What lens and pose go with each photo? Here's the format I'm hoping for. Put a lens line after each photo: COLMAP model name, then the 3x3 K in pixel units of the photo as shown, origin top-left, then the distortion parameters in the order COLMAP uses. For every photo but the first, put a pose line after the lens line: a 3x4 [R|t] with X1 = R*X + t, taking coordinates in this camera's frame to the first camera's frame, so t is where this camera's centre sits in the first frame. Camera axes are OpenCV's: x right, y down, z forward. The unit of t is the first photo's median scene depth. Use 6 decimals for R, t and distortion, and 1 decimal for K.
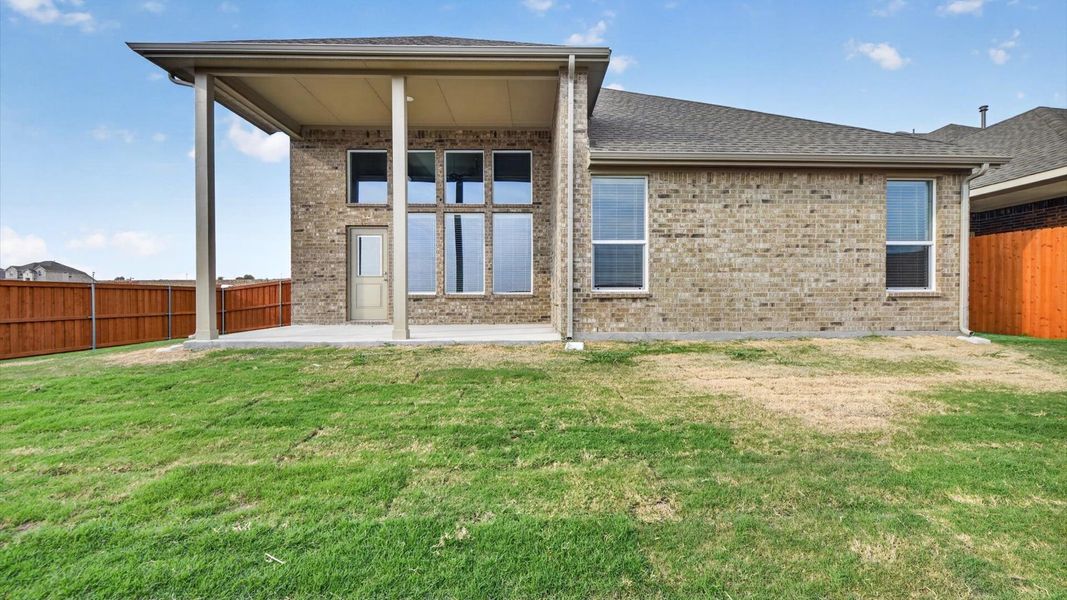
lens RADIAL K [[430.0, 0, 539.8], [0, 430.0, 301.3], [0, 0, 1]] dist [-0.005796, -0.001041]
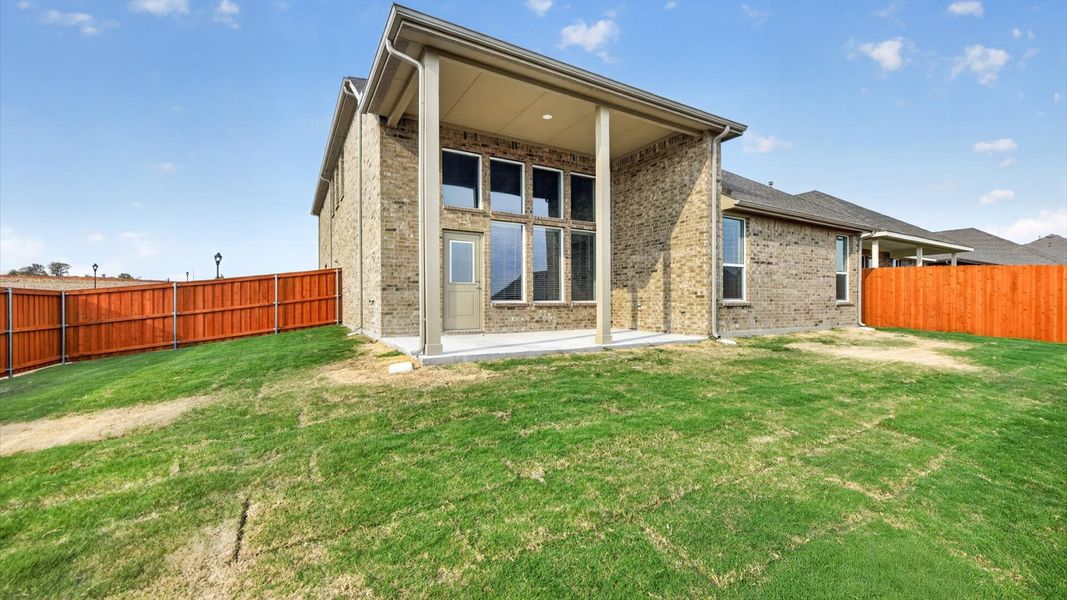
lens RADIAL K [[430.0, 0, 546.8], [0, 430.0, 303.1], [0, 0, 1]] dist [-0.005796, -0.001041]
pose [[0.866740, -0.000139, 0.498761, -1.007393], [0.004329, 0.999964, -0.007245, -0.010108], [-0.498742, 0.008439, 0.866709, 0.112997]]
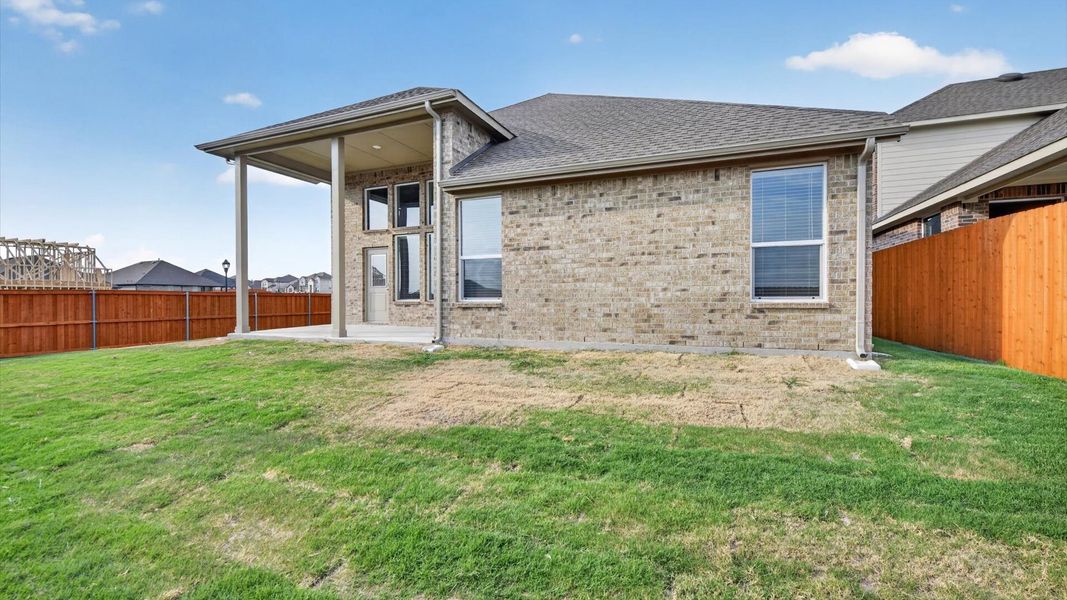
lens RADIAL K [[430.0, 0, 537.0], [0, 430.0, 299.7], [0, 0, 1]] dist [-0.005796, -0.001041]
pose [[0.916376, -0.000045, -0.400319, 0.762162], [-0.001678, 0.999991, -0.003954, -0.023140], [0.400315, 0.004295, 0.916367, 0.040103]]
